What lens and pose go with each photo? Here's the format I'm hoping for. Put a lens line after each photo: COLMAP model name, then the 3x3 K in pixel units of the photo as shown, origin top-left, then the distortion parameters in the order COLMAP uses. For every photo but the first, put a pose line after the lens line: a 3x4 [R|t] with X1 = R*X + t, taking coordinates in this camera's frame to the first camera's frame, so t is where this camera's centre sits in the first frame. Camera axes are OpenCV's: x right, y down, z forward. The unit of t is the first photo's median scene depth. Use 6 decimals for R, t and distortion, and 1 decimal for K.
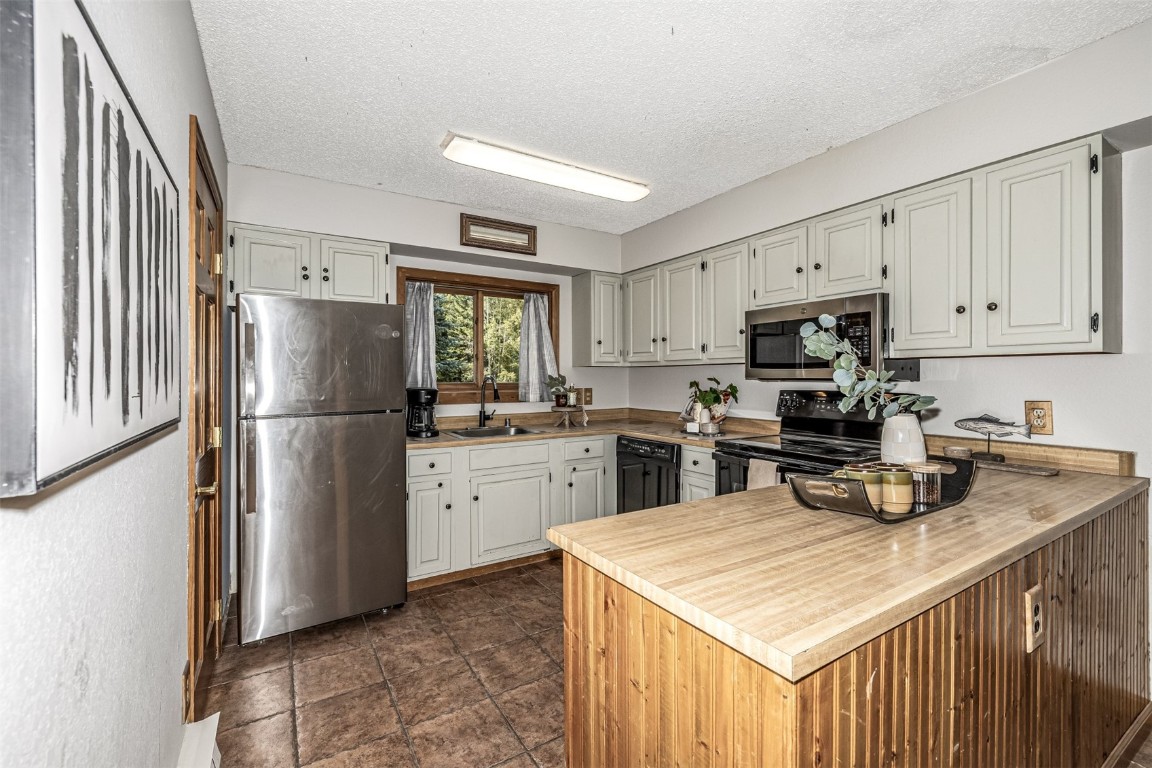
lens RADIAL K [[484.9, 0, 570.6], [0, 484.9, 376.4], [0, 0, 1]] dist [-0.000837, 0.000020]
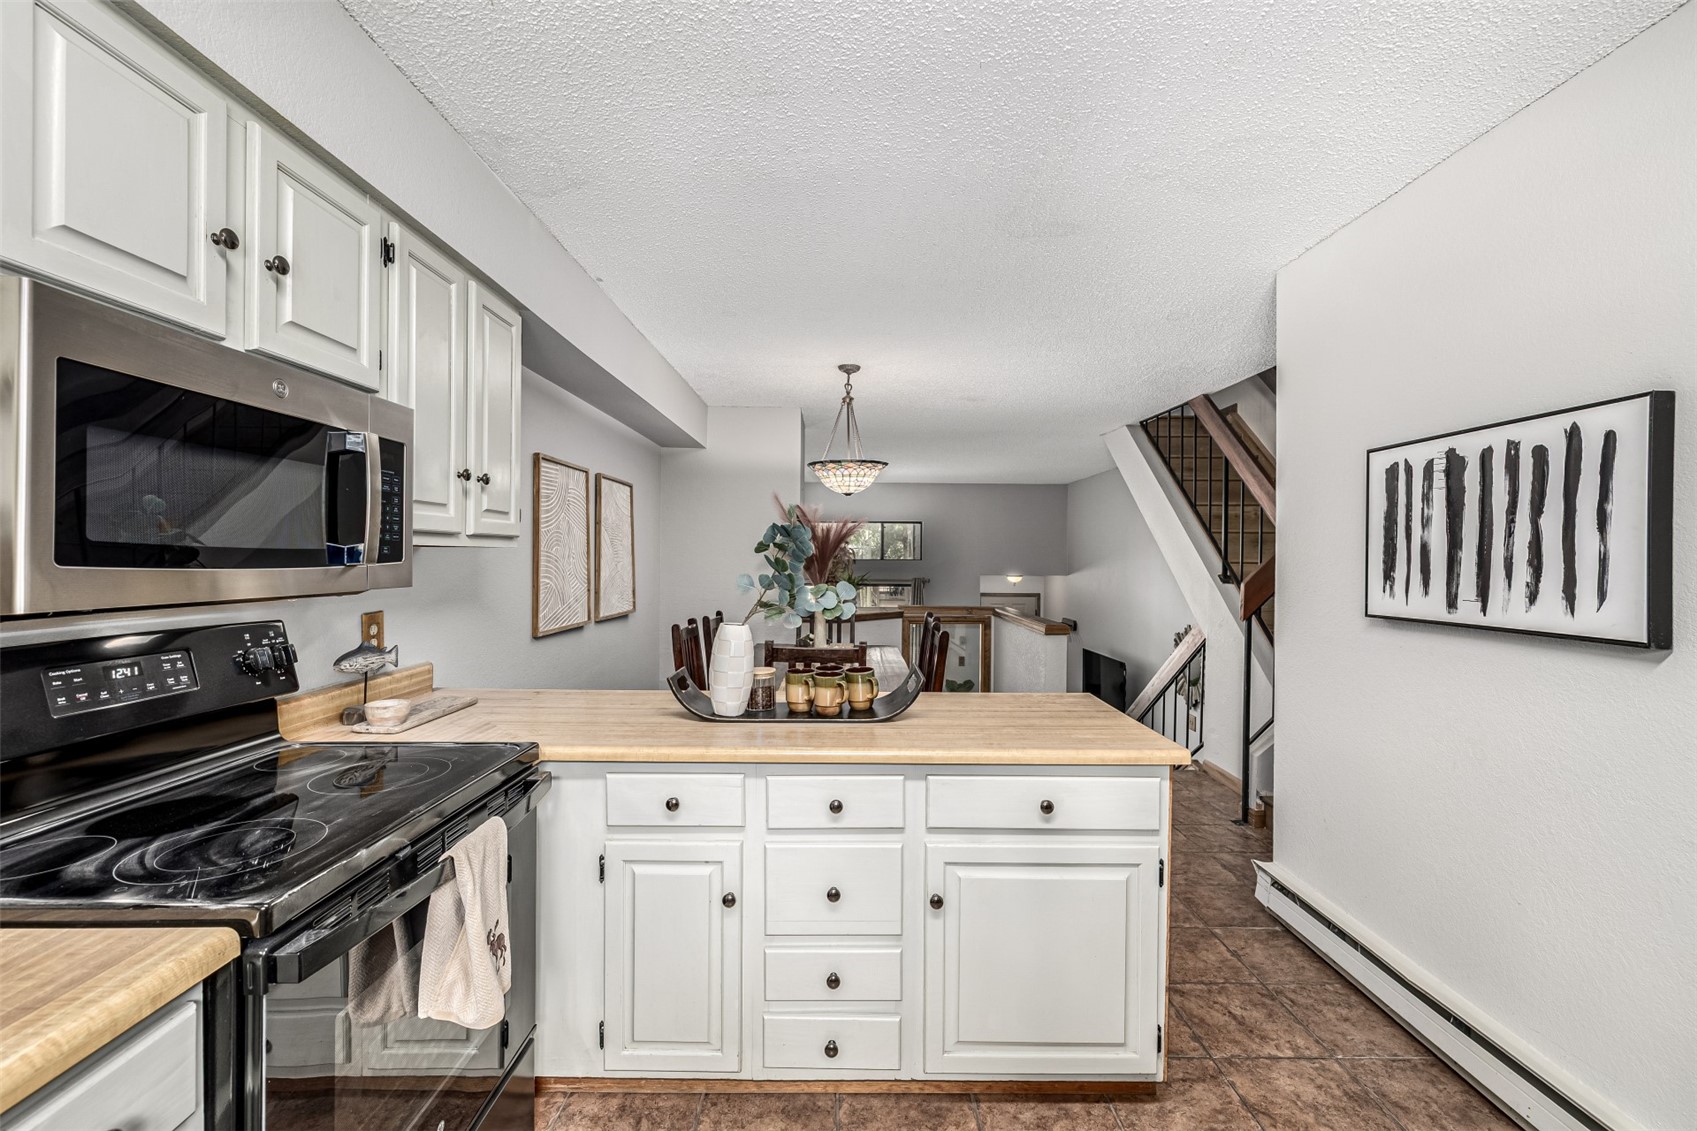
lens RADIAL K [[722.6, 0, 848.5], [0, 722.6, 565.5], [0, 0, 1]] dist [0.000872, 0.000137]
pose [[-0.857860, -0.013820, 0.513698, -0.067970], [-0.008656, 0.999885, 0.012445, -0.019124], [-0.513811, 0.006229, -0.857881, 0.888111]]
